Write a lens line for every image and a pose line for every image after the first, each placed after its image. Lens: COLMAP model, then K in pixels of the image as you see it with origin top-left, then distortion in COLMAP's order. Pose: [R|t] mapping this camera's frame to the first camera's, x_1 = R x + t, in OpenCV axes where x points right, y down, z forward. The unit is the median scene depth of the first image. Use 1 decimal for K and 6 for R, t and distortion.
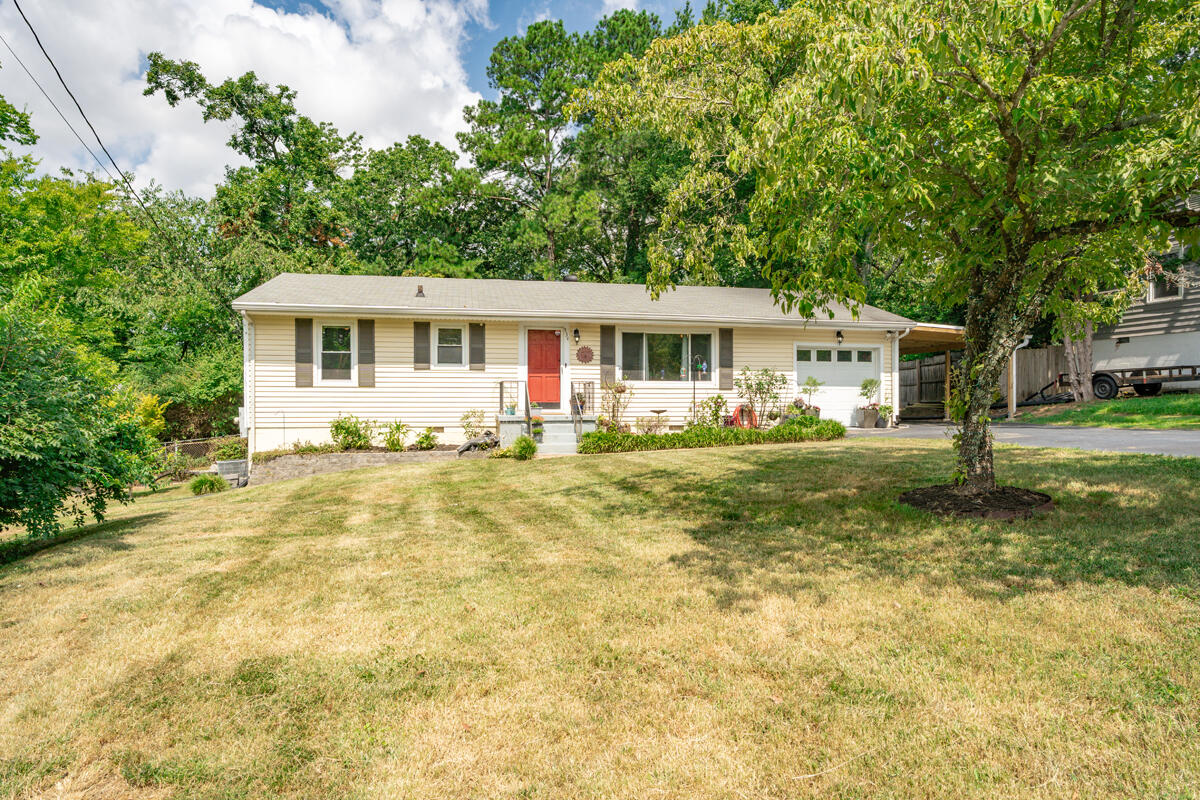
lens RADIAL K [[713.0, 0, 608.2], [0, 713.0, 407.8], [0, 0, 1]] dist [0.002002, -0.000261]
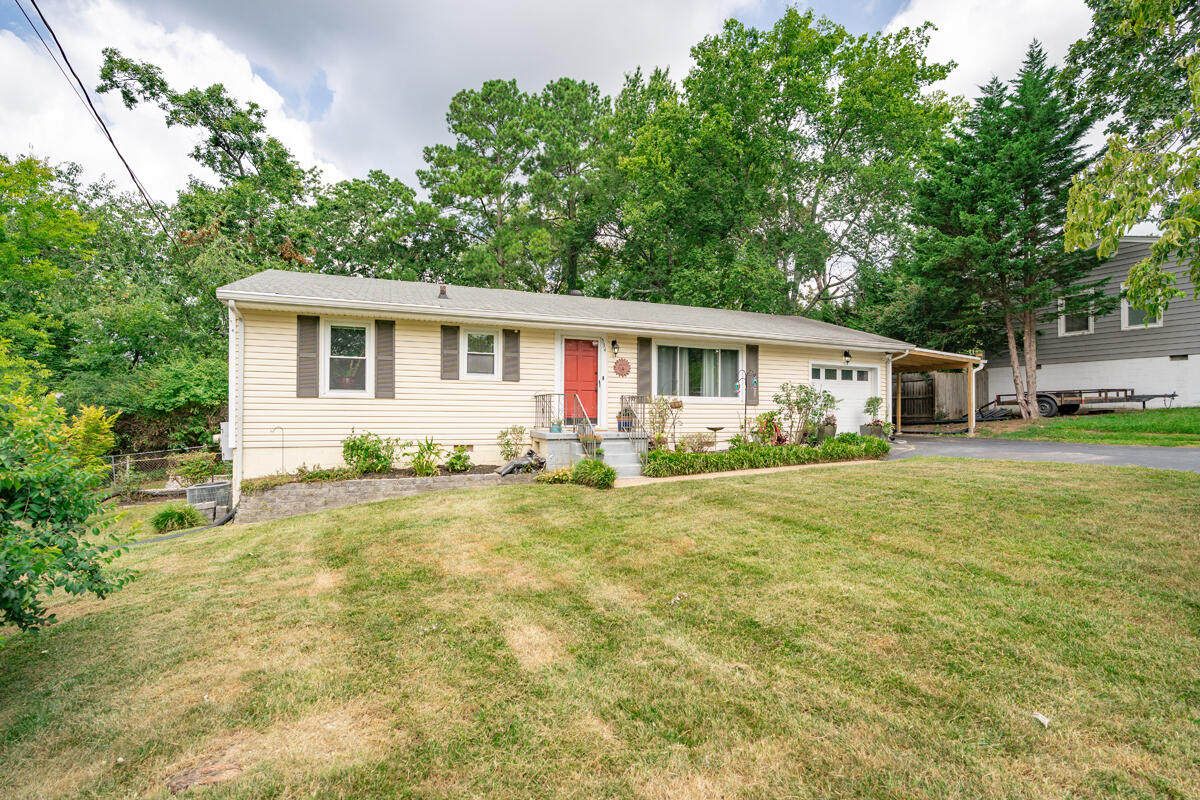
lens RADIAL K [[548.6, 0, 601.1], [0, 548.6, 409.8], [0, 0, 1]] dist [-0.004440, 0.000431]
pose [[0.984977, 0.008631, 0.172468, -0.160026], [-0.006318, 0.999883, -0.013960, -0.006869], [-0.172568, 0.012661, 0.984916, 0.251227]]
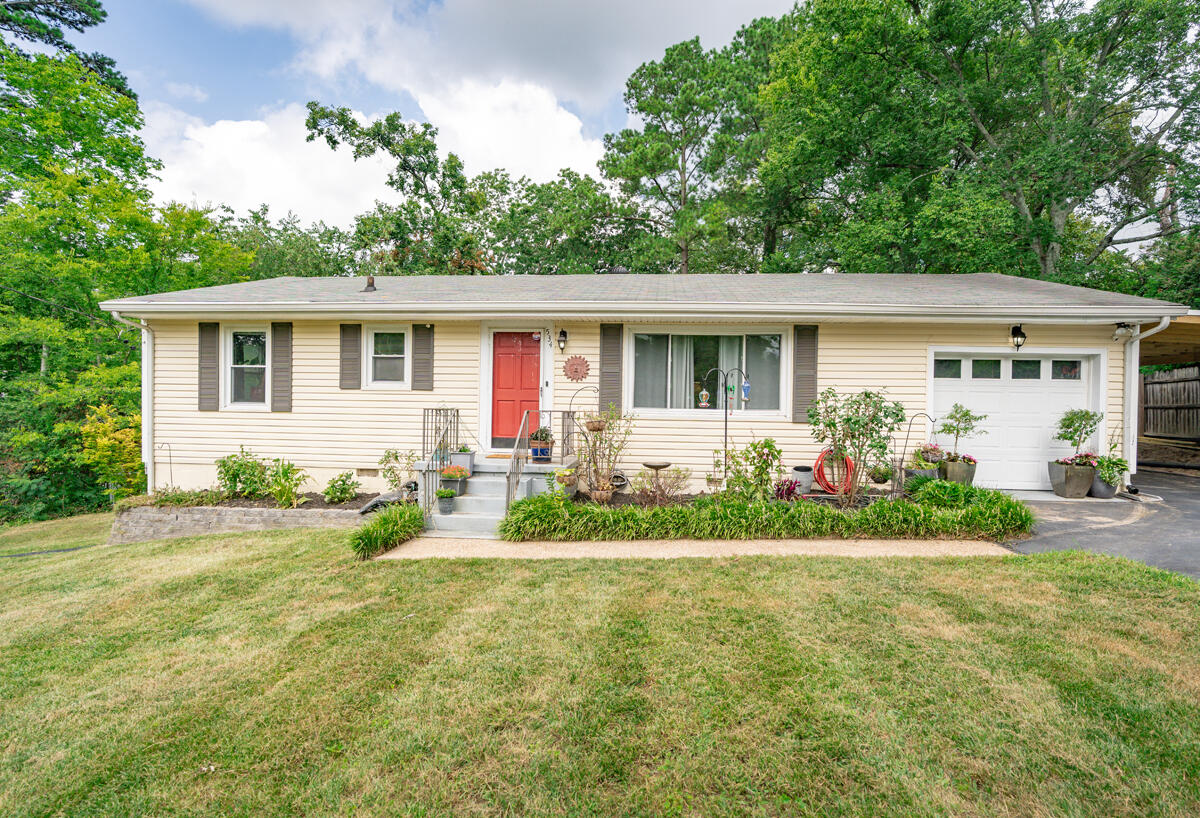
lens RADIAL K [[557.1, 0, 615.2], [0, 557.1, 417.0], [0, 0, 1]] dist [-0.003568, -0.000168]
pose [[0.956626, 0.022178, -0.290474, 0.134903], [-0.018640, 0.999715, 0.014944, -0.032291], [0.290723, -0.008881, 0.956766, 0.443053]]
